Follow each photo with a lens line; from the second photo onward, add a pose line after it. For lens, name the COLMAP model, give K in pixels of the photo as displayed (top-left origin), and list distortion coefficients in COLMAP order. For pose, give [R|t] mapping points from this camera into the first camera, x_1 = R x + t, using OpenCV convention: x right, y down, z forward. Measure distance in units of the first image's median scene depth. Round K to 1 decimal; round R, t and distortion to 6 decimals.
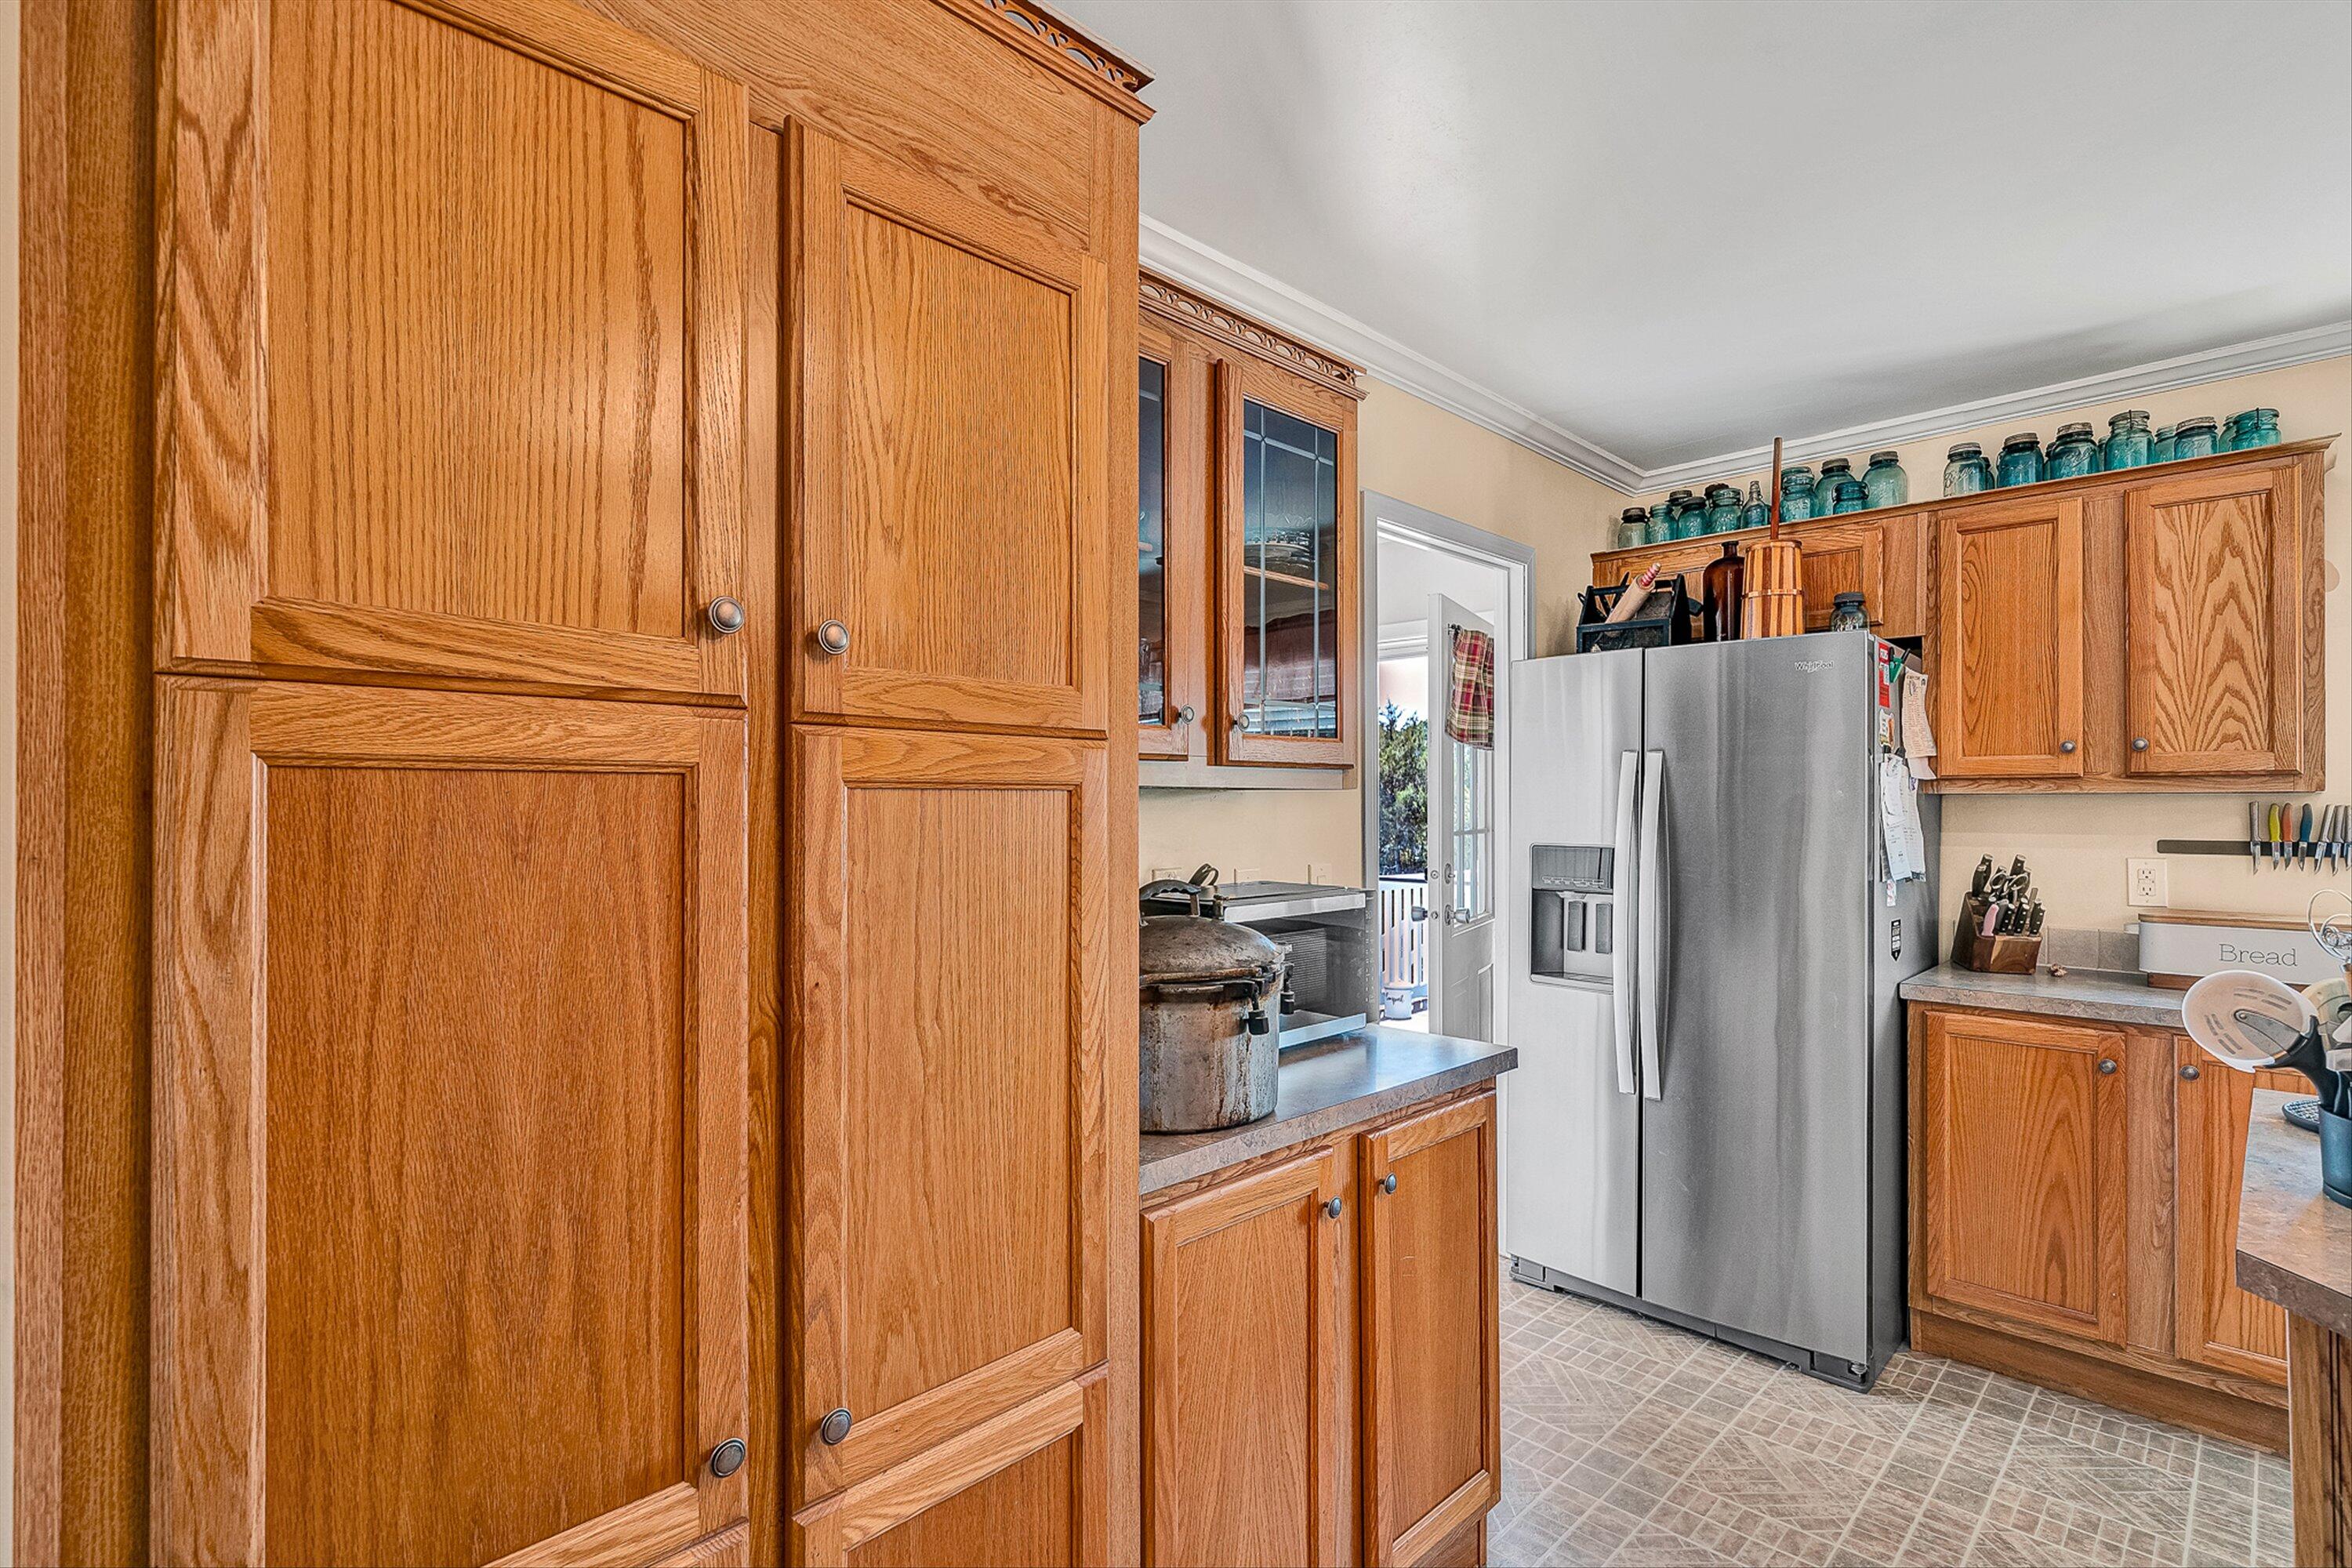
lens RADIAL K [[1147.5, 0, 1156.7], [0, 1147.5, 796.3], [0, 0, 1]] dist [0.002972, 0.000261]
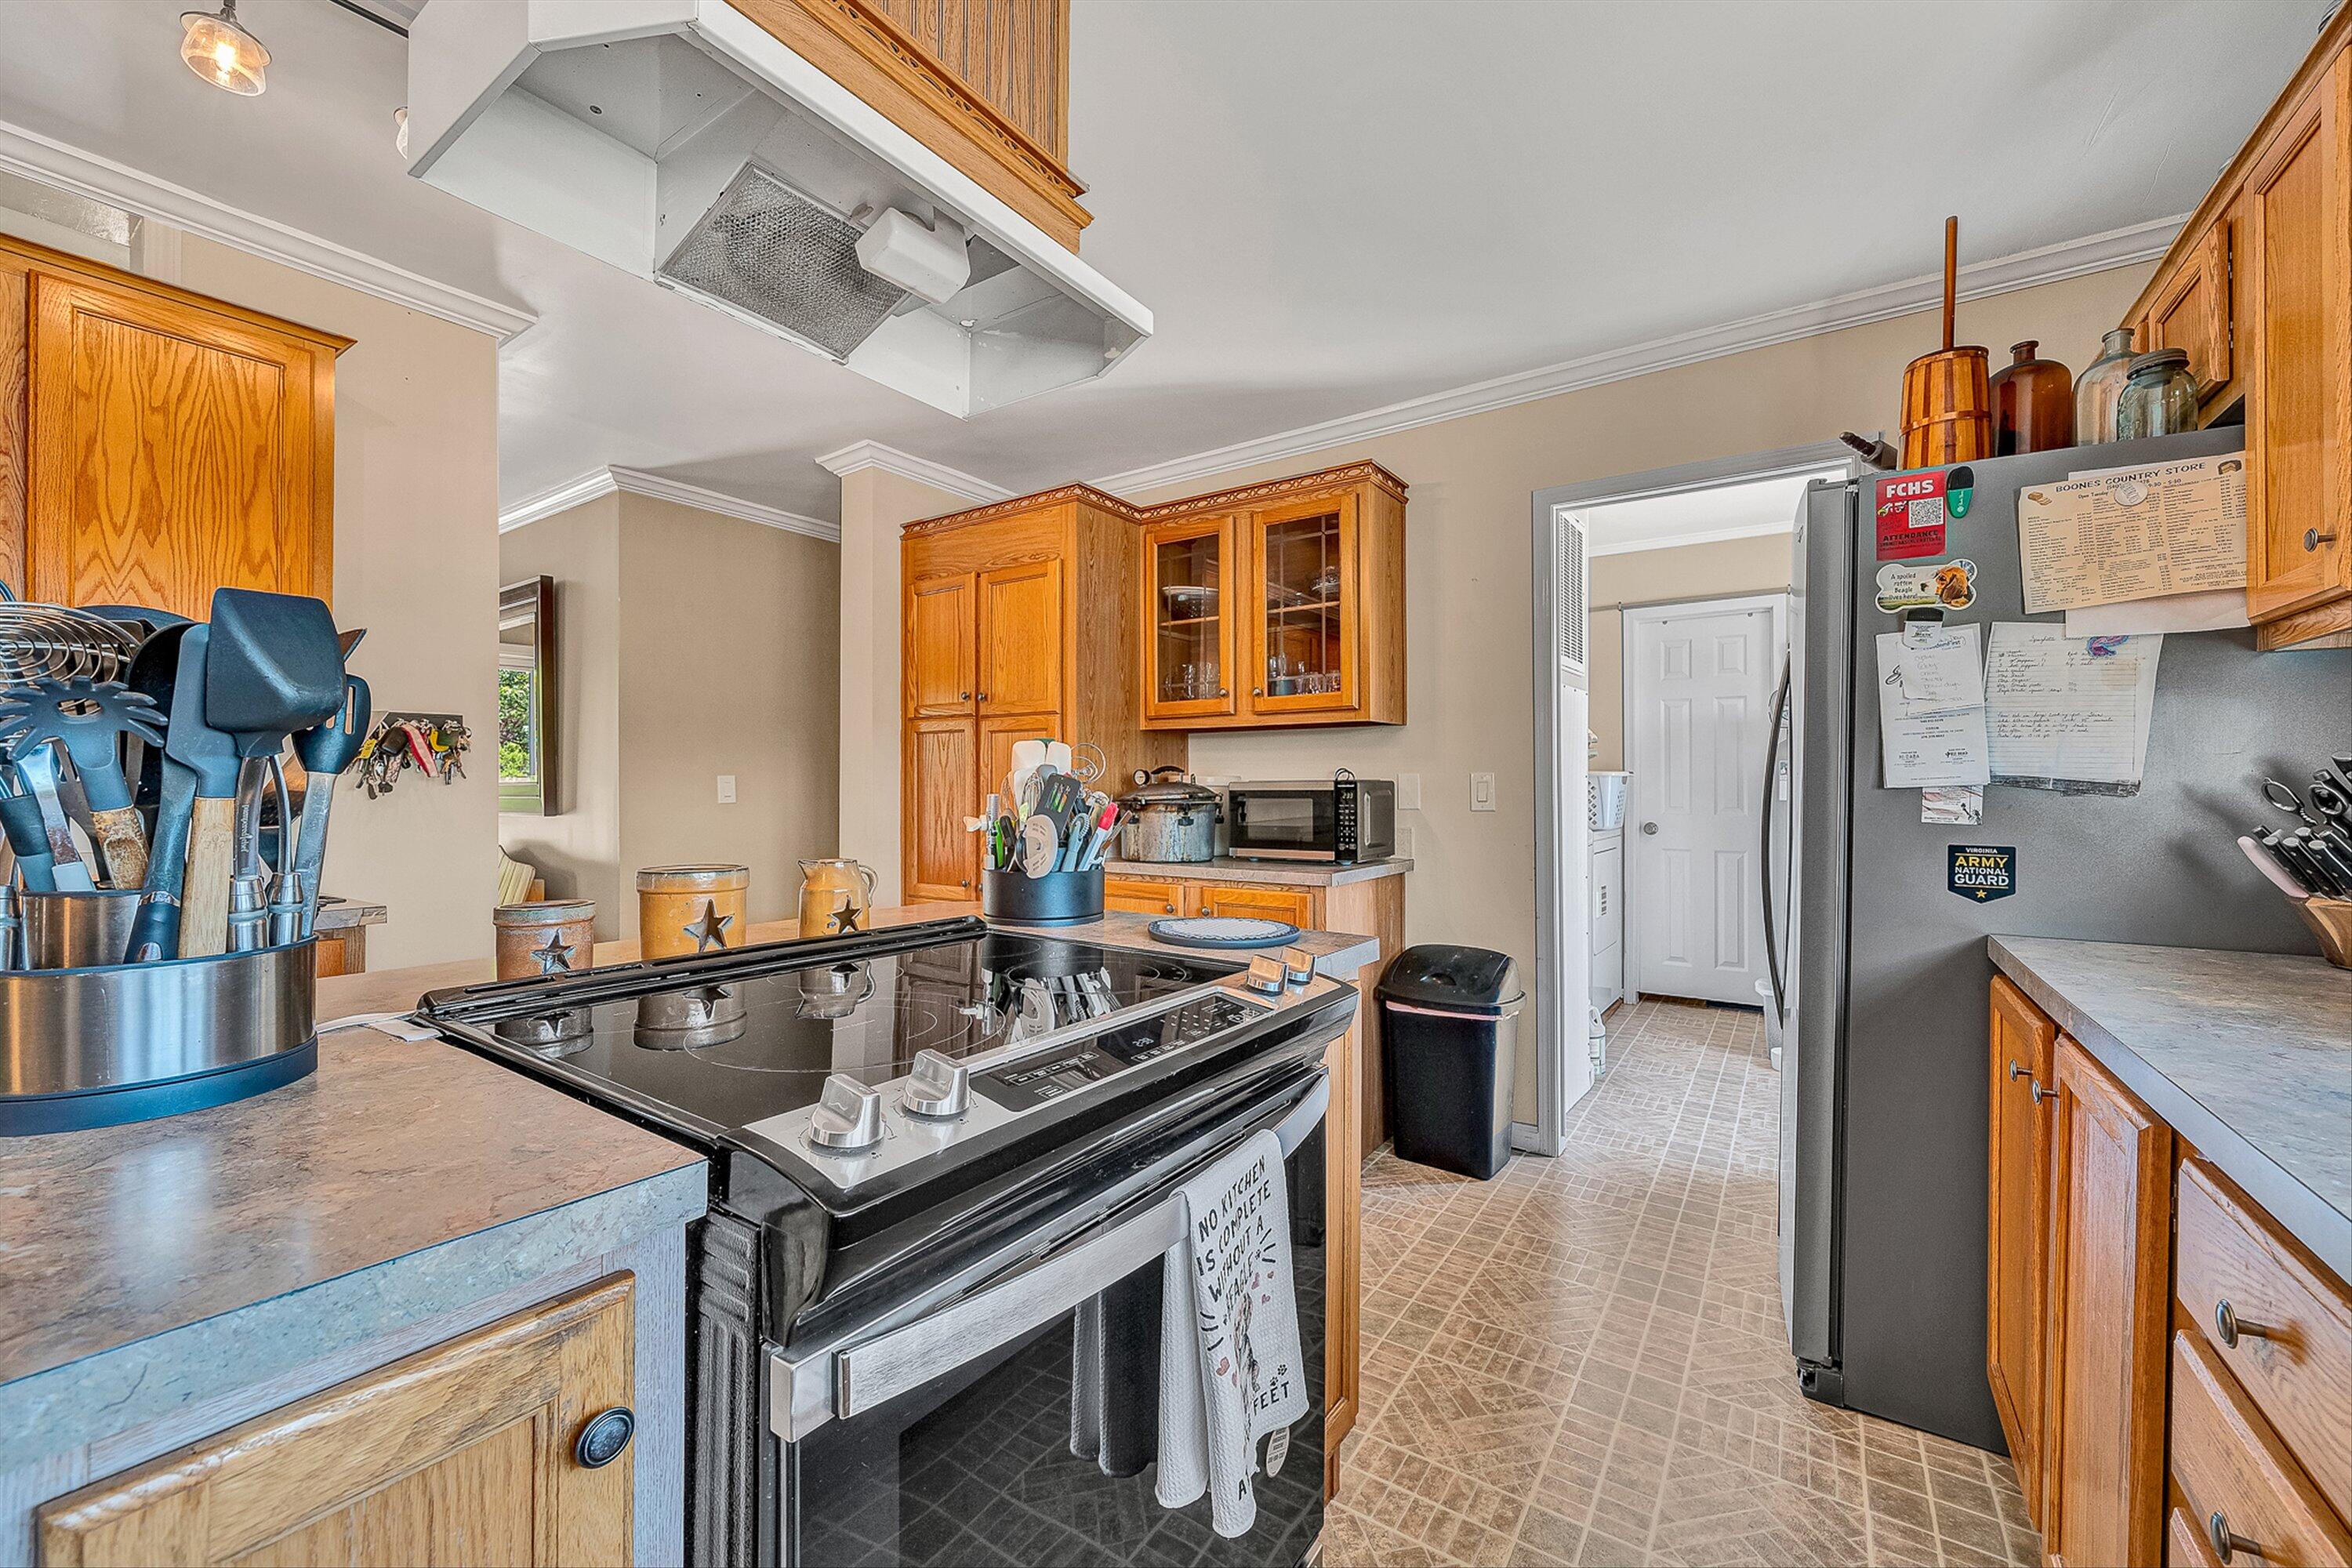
lens RADIAL K [[942.1, 0, 1187.0], [0, 942.1, 785.5], [0, 0, 1]] dist [-0.003908, -0.000983]
pose [[0.164548, -0.000357, -0.986369, 3.155983], [0.007409, 0.999972, 0.000874, 0.181970], [0.986341, -0.007452, 0.164546, 1.160515]]
